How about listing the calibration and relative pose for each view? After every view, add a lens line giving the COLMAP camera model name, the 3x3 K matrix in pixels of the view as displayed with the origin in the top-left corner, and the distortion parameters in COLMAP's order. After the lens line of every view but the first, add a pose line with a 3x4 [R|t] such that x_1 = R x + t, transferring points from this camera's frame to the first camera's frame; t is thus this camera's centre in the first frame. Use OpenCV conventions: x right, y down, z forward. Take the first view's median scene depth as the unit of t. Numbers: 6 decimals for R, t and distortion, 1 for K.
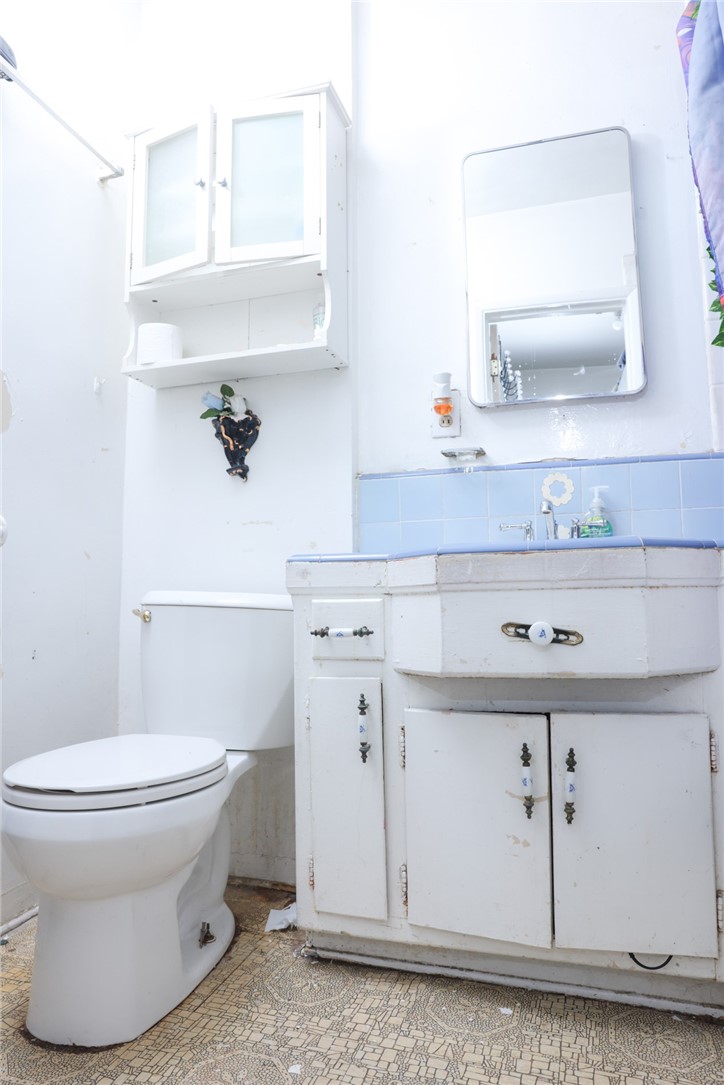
lens RADIAL K [[751.3, 0, 362.0], [0, 751.3, 542.5], [0, 0, 1]] dist [-0.138573, 0.113222]
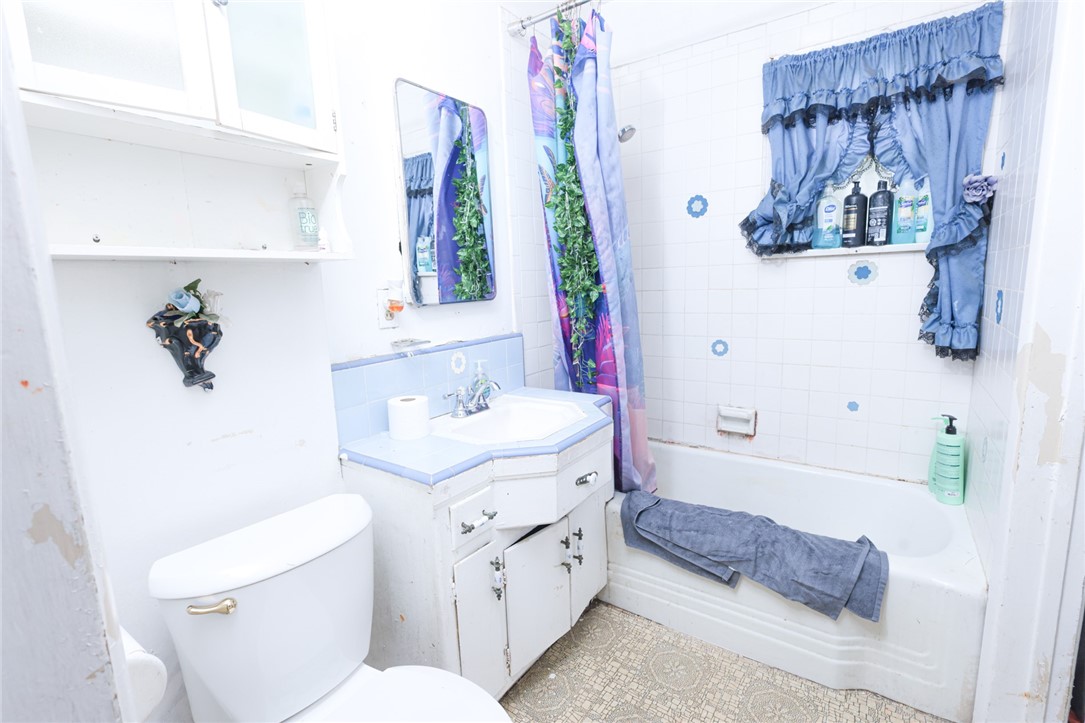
lens RADIAL K [[502.5, 0, 542.5], [0, 502.5, 361.5], [0, 0, 1]] dist [-0.000888, -0.000102]
pose [[0.282951, -0.158000, 0.946031, -0.657972], [-0.061709, 0.981296, 0.182346, -0.272846], [-0.957147, -0.109974, 0.267909, 0.566562]]
